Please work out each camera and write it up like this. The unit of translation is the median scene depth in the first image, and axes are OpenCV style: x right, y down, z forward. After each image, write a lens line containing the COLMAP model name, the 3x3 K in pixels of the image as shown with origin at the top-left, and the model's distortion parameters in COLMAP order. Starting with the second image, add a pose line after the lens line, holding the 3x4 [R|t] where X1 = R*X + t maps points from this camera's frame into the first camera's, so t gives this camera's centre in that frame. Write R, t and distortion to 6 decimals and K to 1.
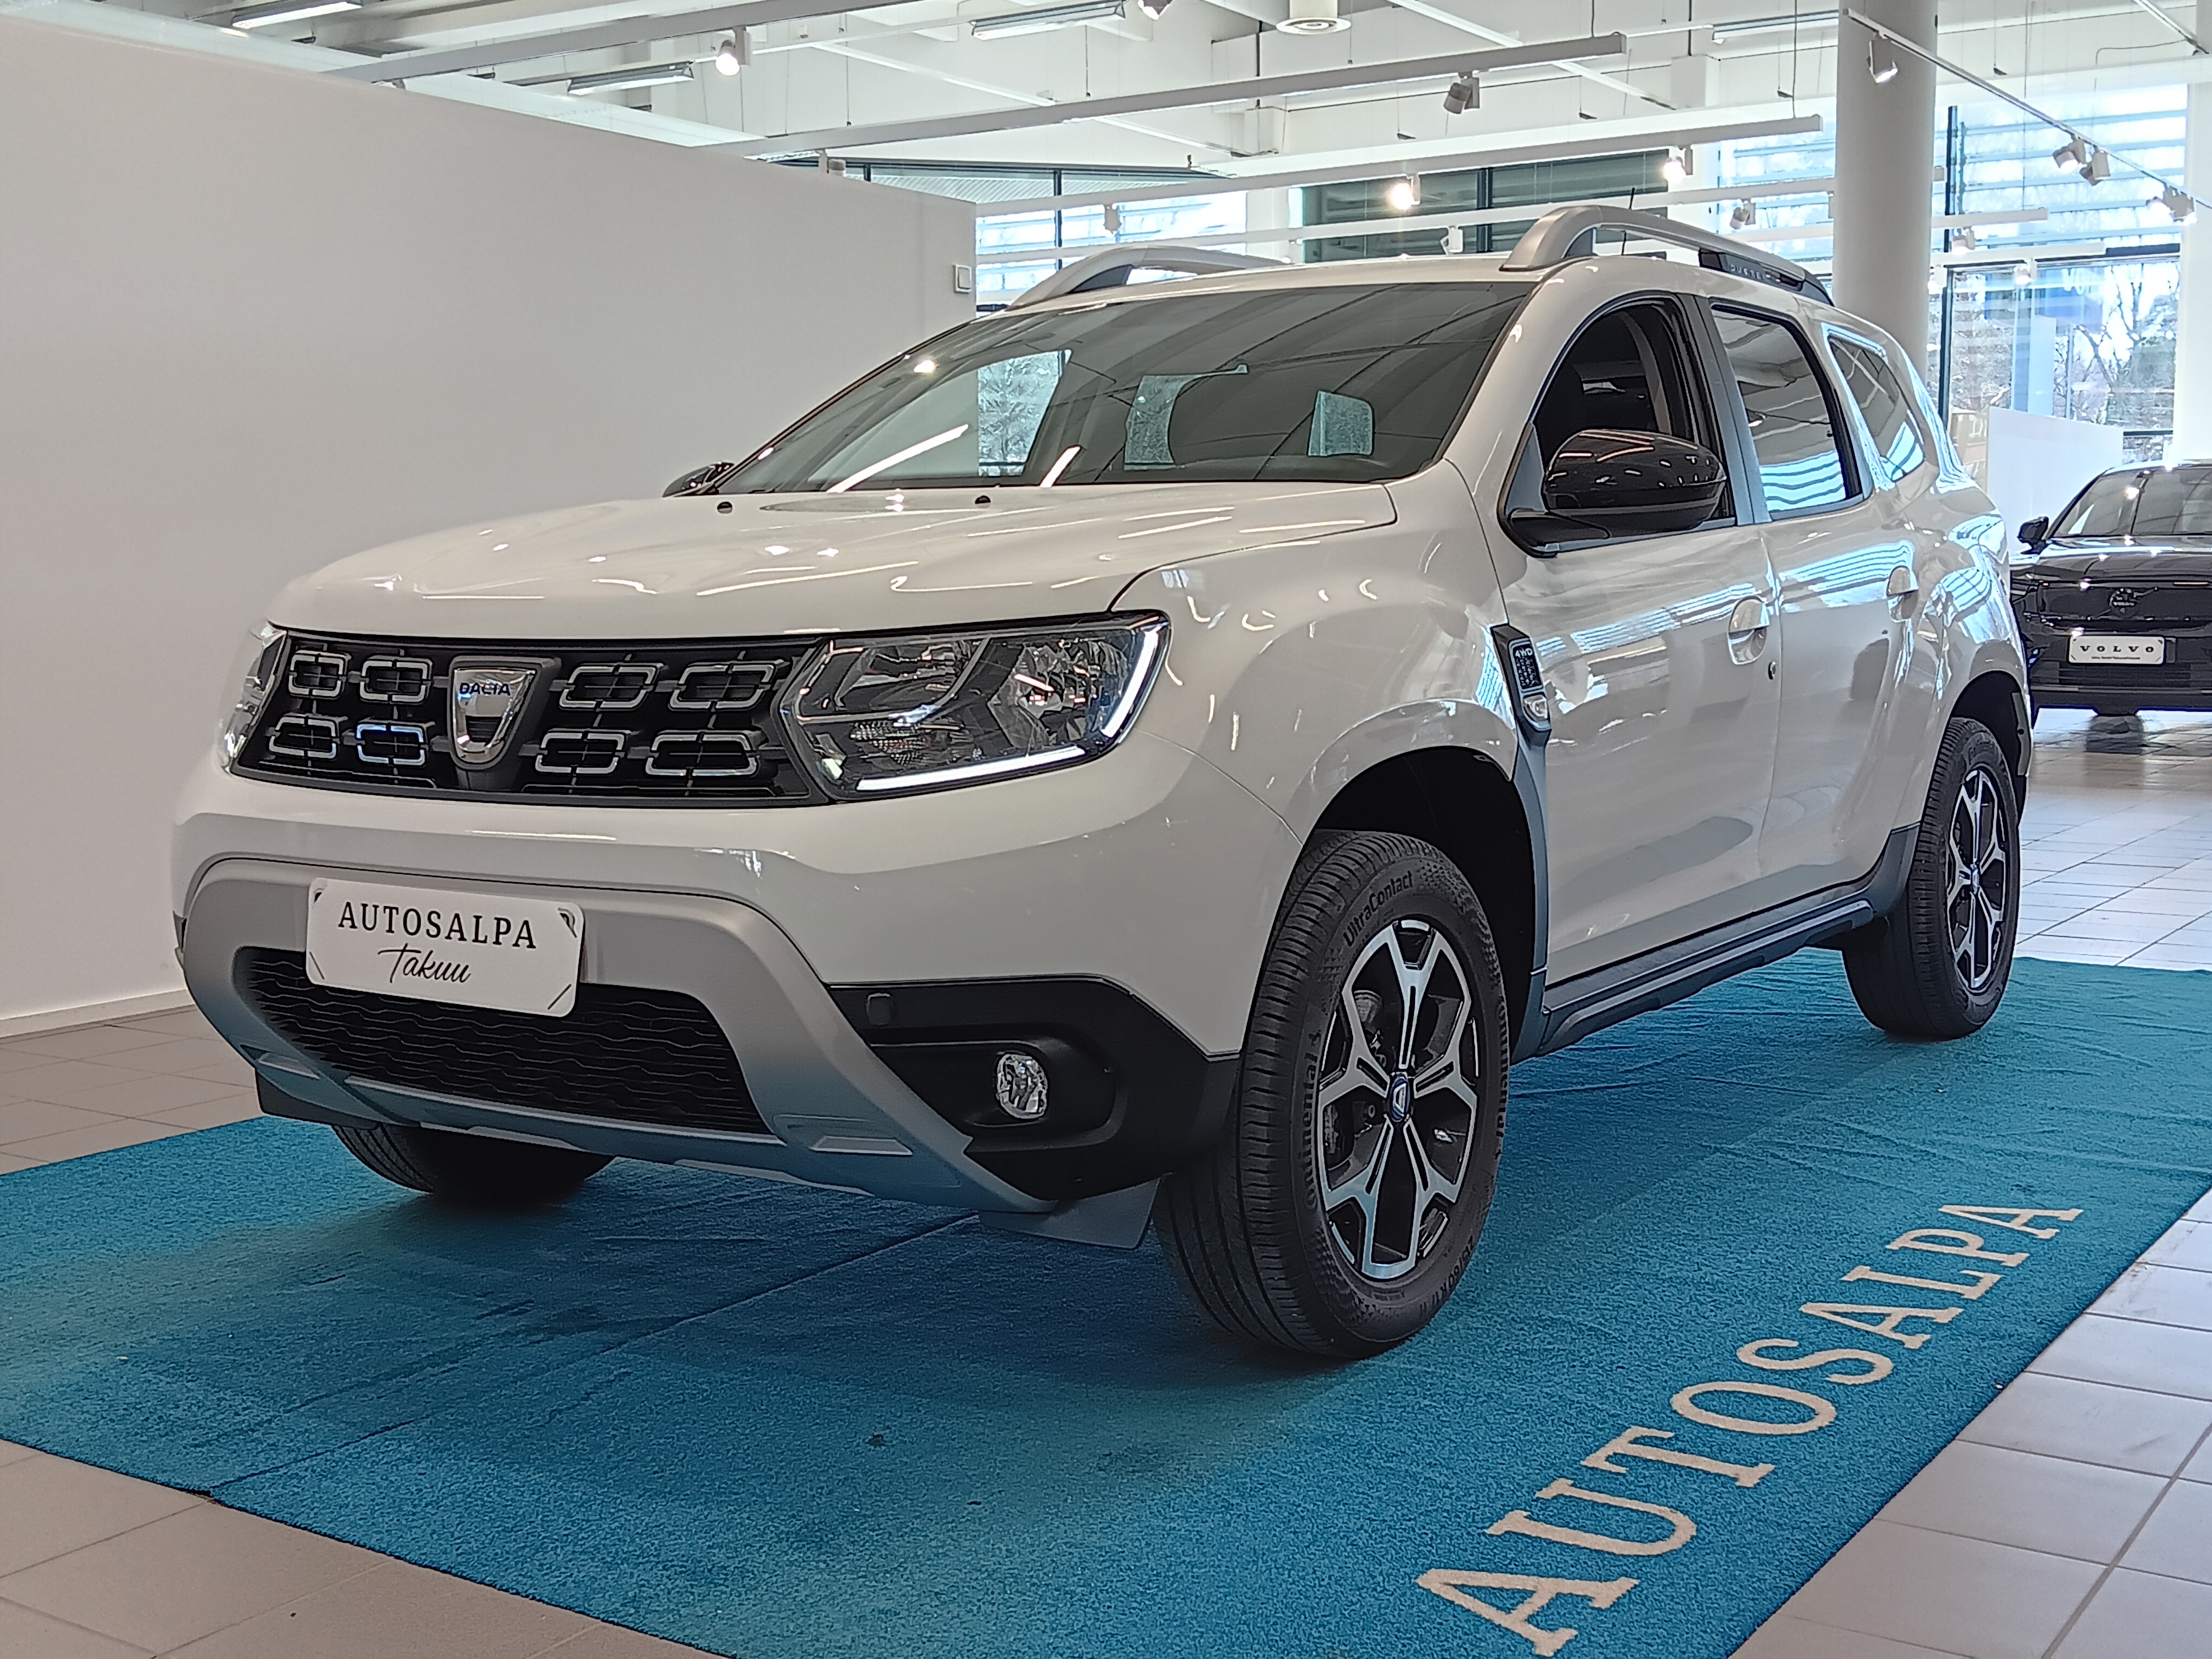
lens RADIAL K [[2576.4, 0, 1149.3], [0, 2576.4, 829.0], [0, 0, 1]] dist [0.168295, -0.489129]
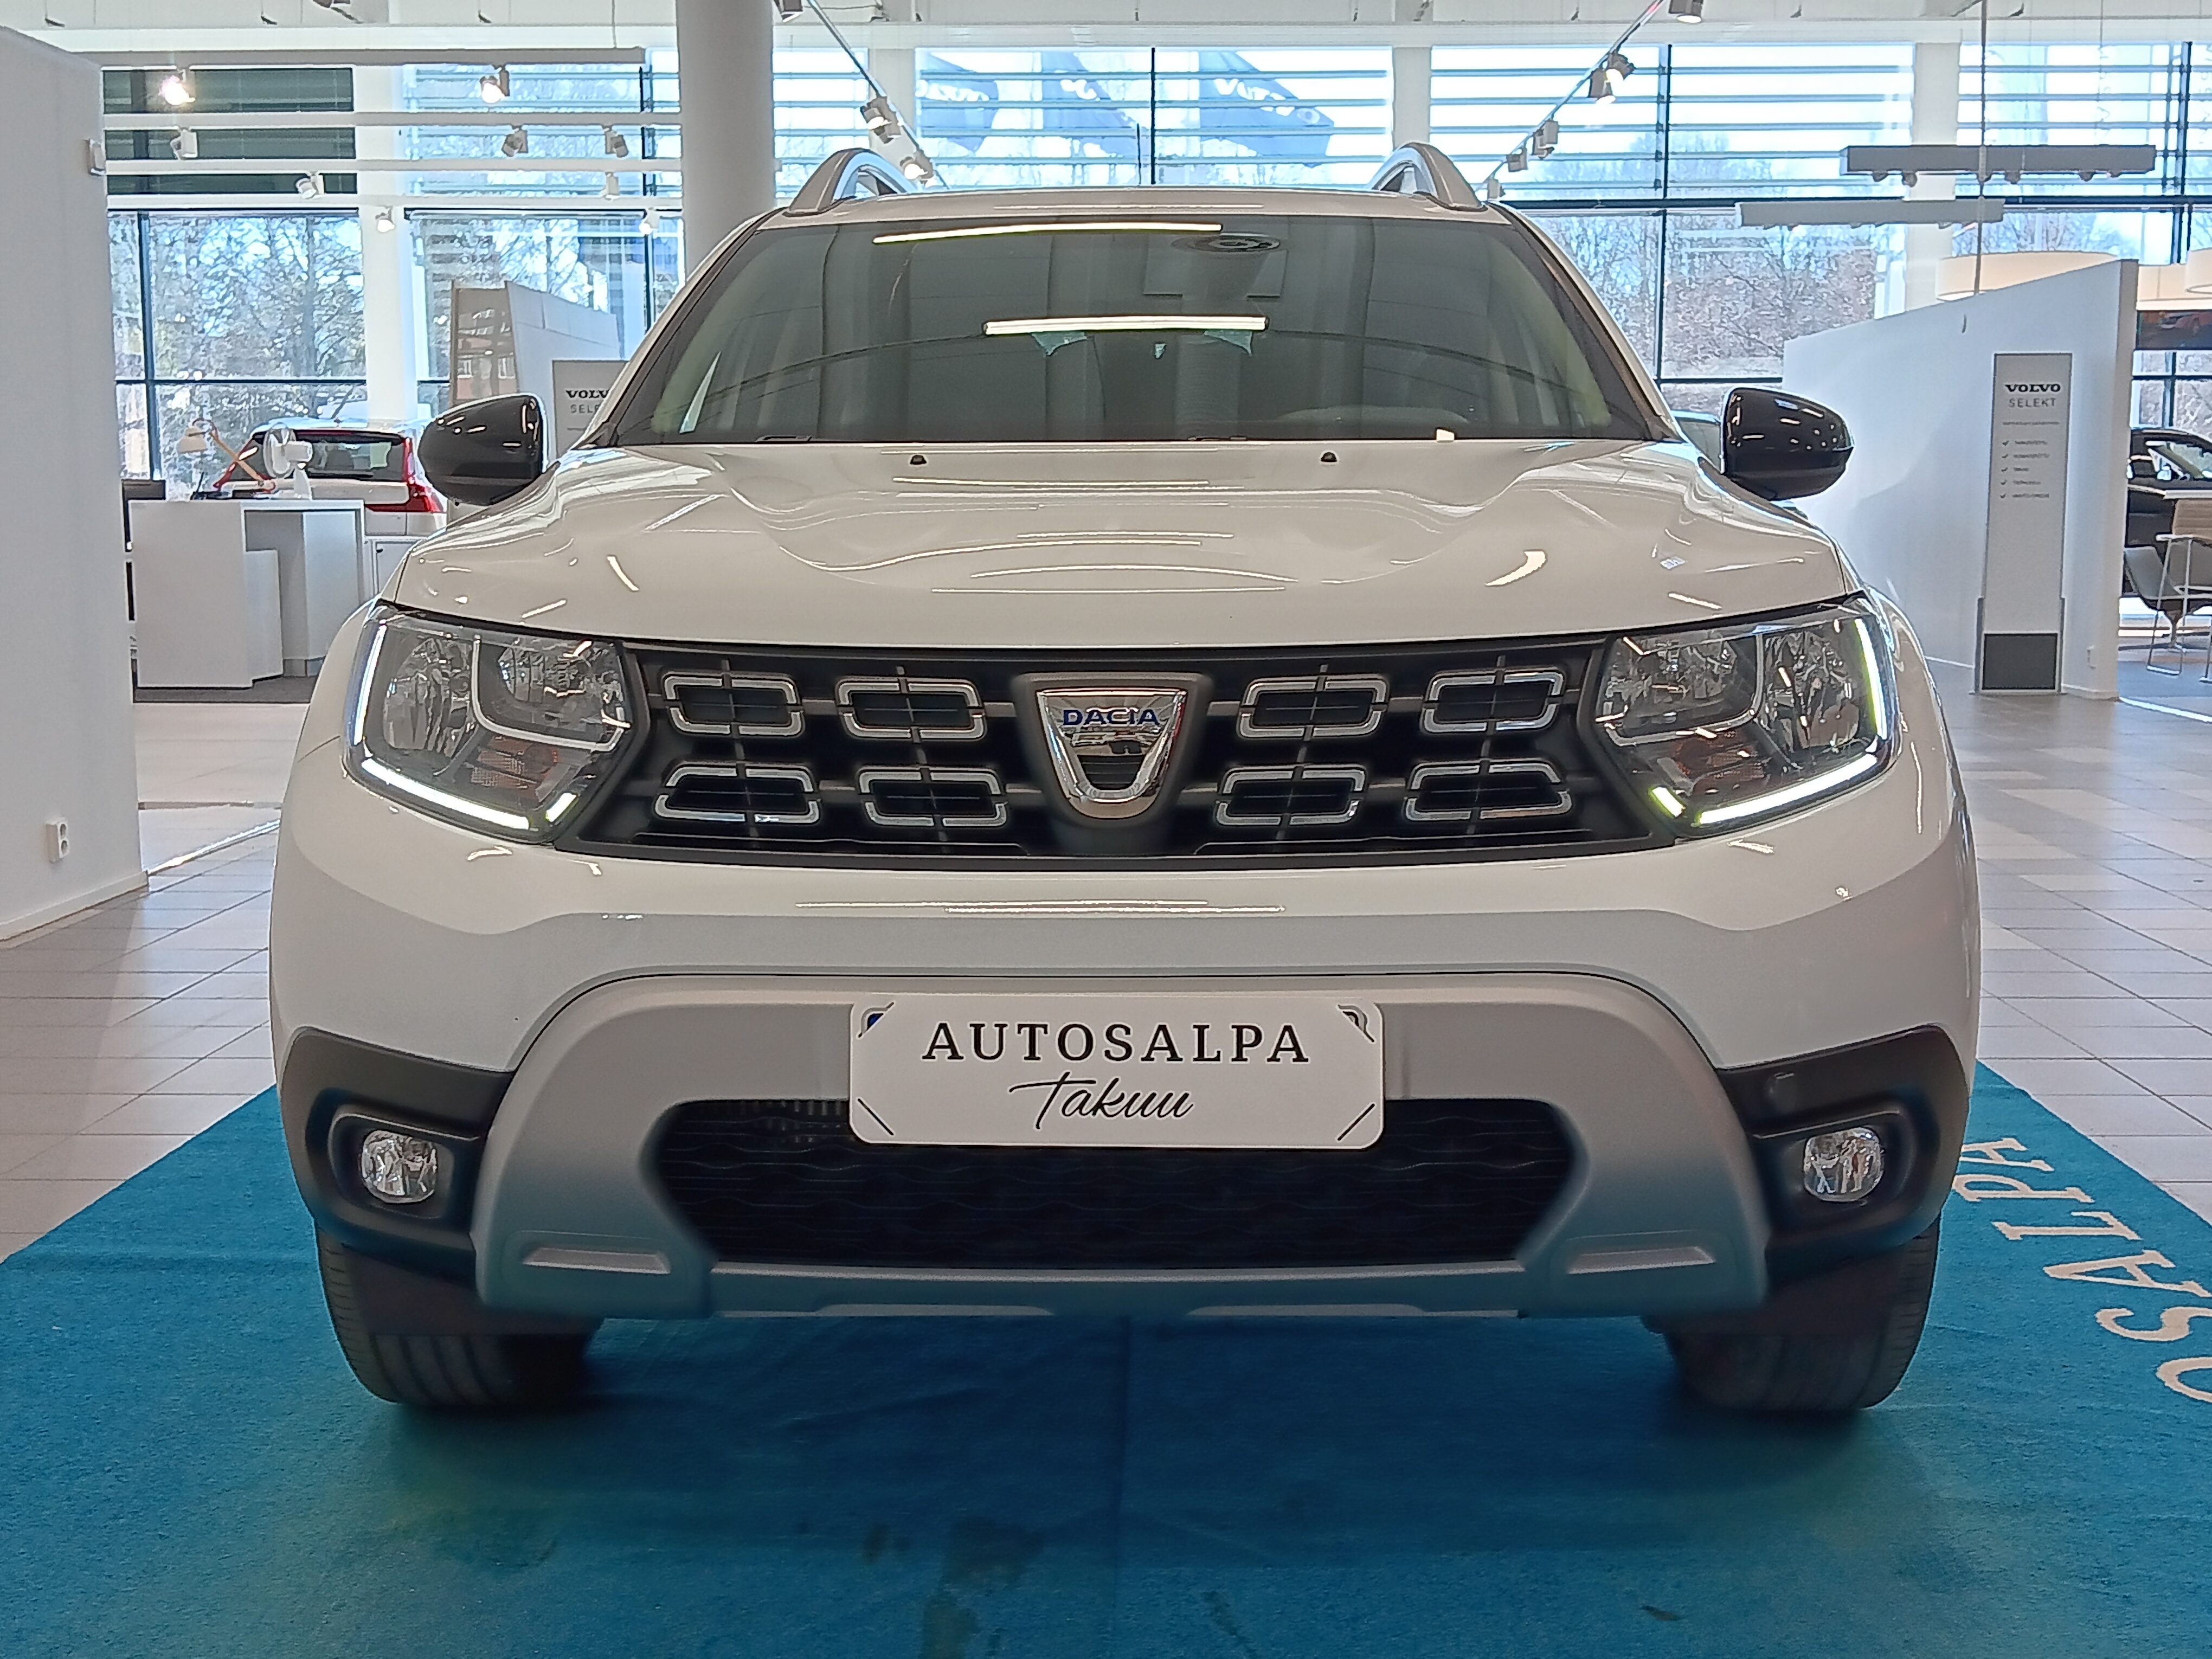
lens RADIAL K [[2576.4, 0, 1149.3], [0, 2576.4, 829.0], [0, 0, 1]] dist [0.168295, -0.489129]
pose [[0.846349, -0.064993, 0.528649, -0.643910], [0.052522, 0.997874, 0.038595, -0.050581], [-0.530033, -0.004899, 0.847963, 0.378840]]
